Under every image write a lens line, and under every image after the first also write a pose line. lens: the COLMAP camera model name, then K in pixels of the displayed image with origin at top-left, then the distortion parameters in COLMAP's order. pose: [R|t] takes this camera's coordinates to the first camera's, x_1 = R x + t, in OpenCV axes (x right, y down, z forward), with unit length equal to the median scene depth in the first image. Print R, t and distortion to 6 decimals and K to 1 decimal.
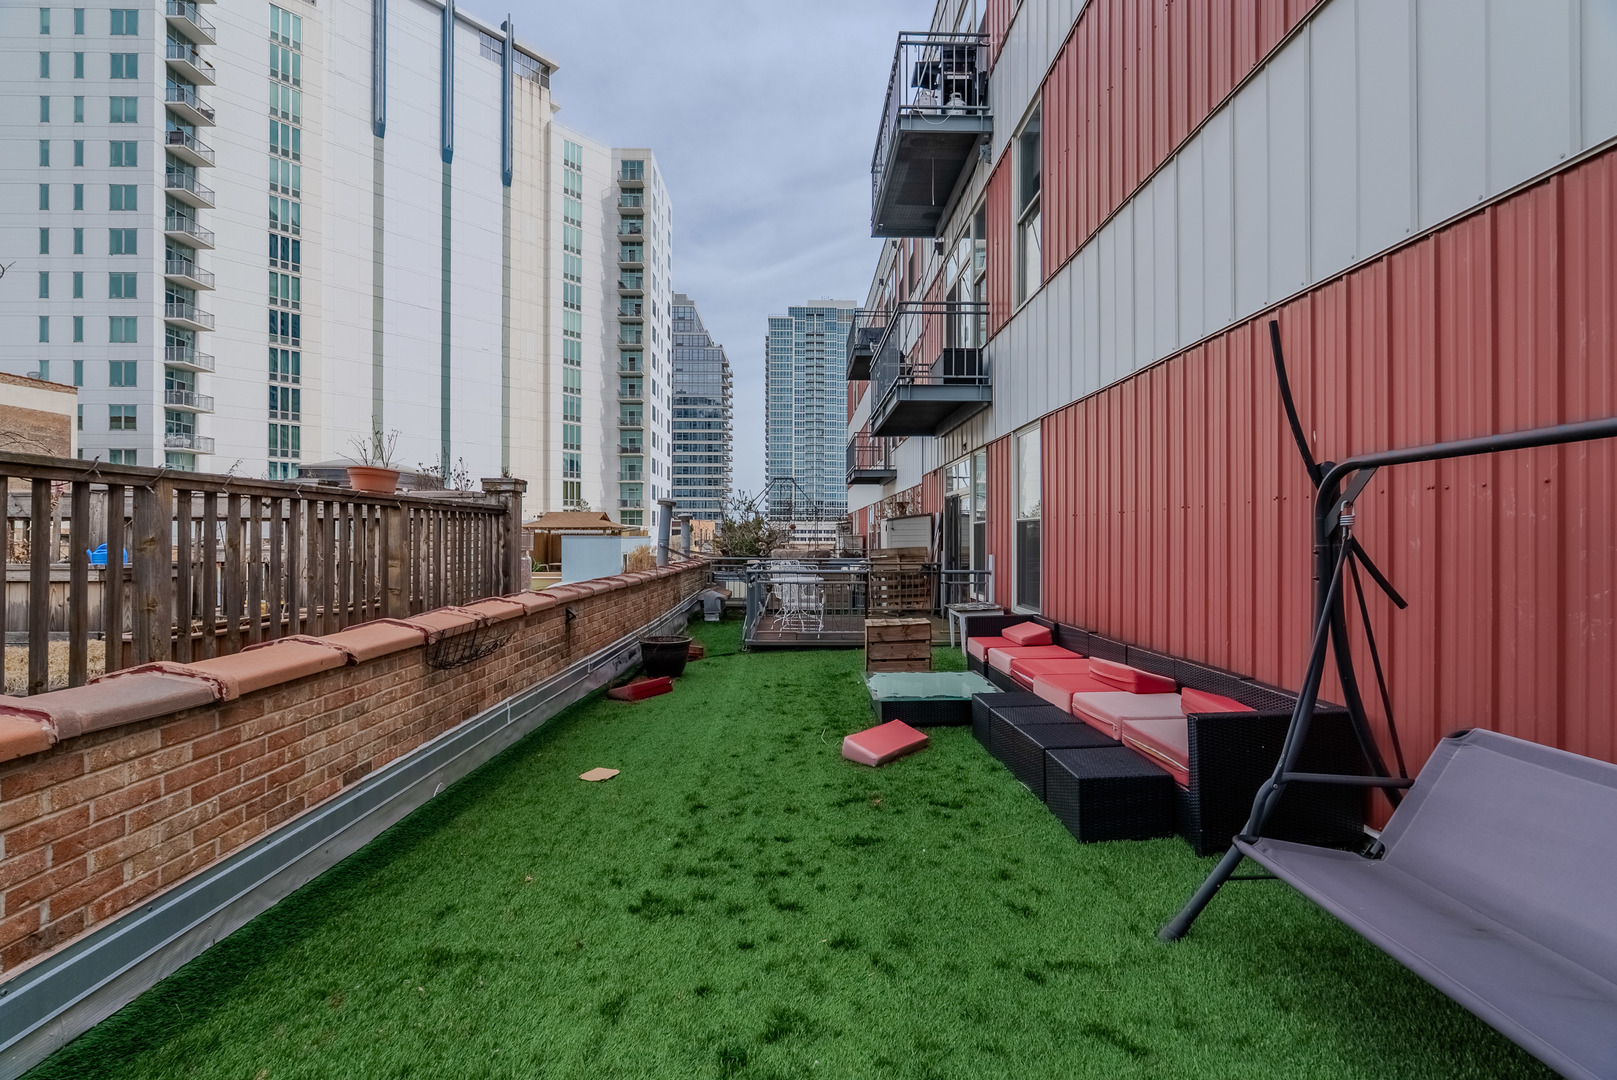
lens RADIAL K [[714.6, 0, 808.1], [0, 714.6, 537.8], [0, 0, 1]] dist [-0.005295, 0.000211]
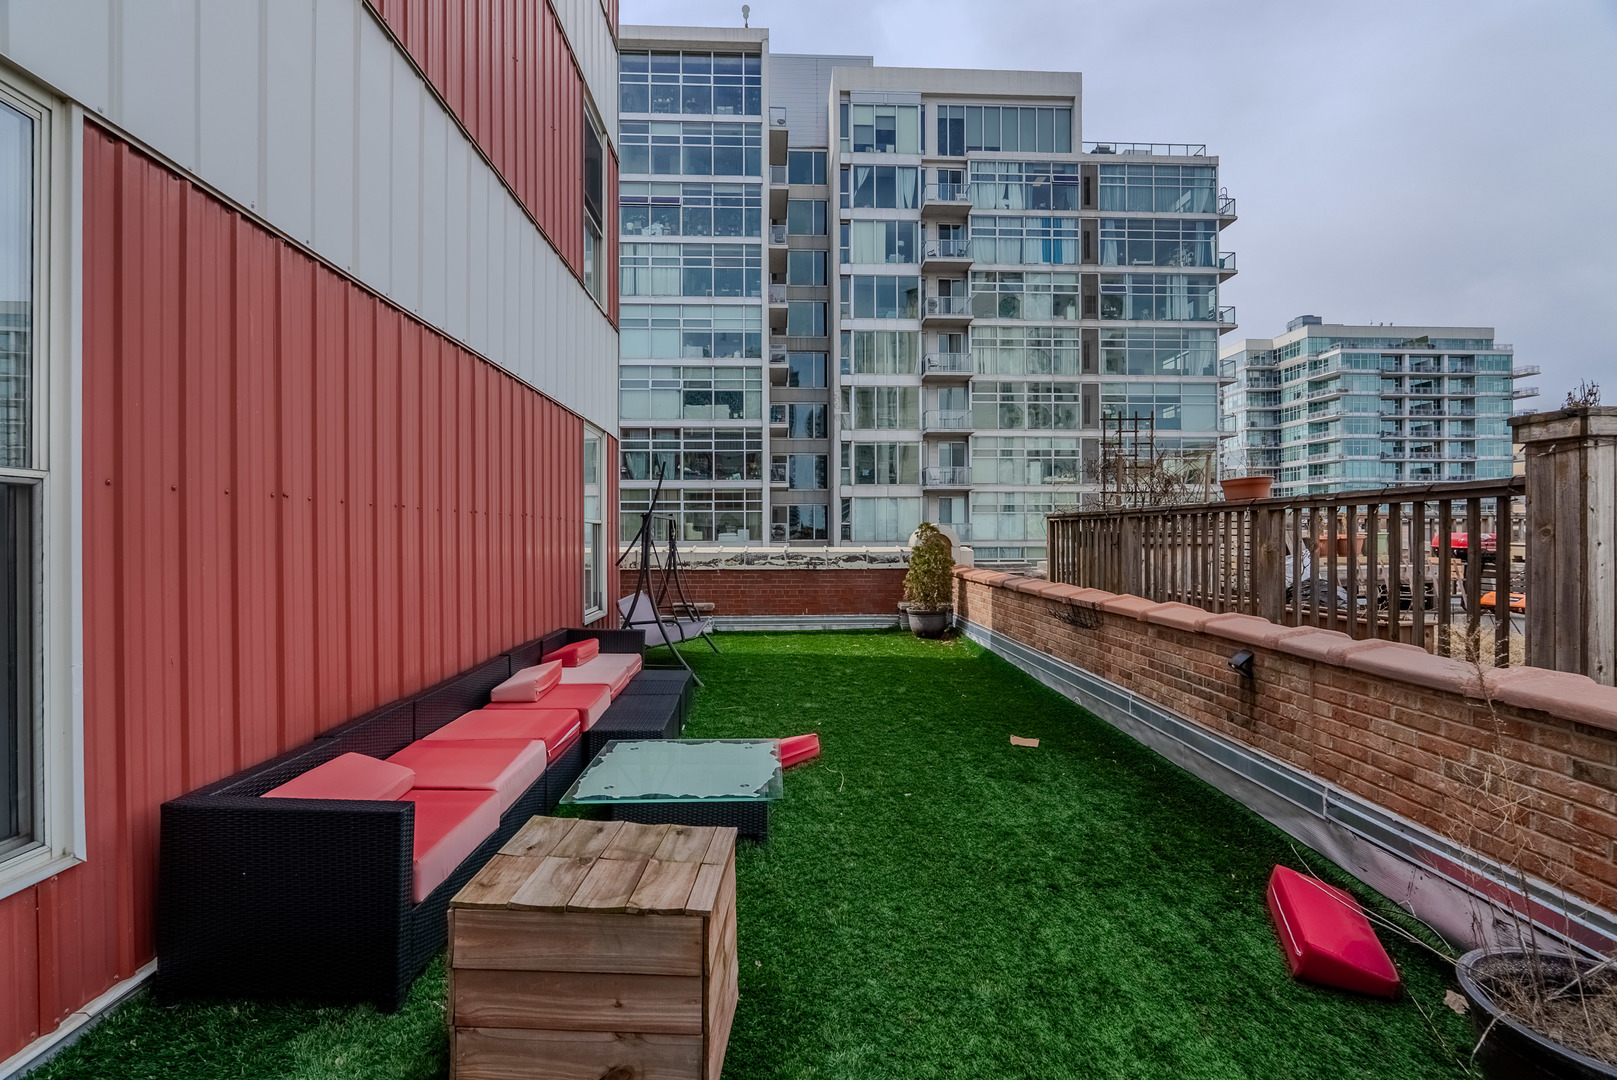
lens RADIAL K [[714.6, 0, 808.1], [0, 714.6, 537.8], [0, 0, 1]] dist [-0.005295, 0.000211]
pose [[-0.999765, 0.004794, -0.021124, 0.114918], [0.004727, 0.999984, 0.003236, -0.011807], [0.021139, 0.003135, -0.999772, 1.277697]]
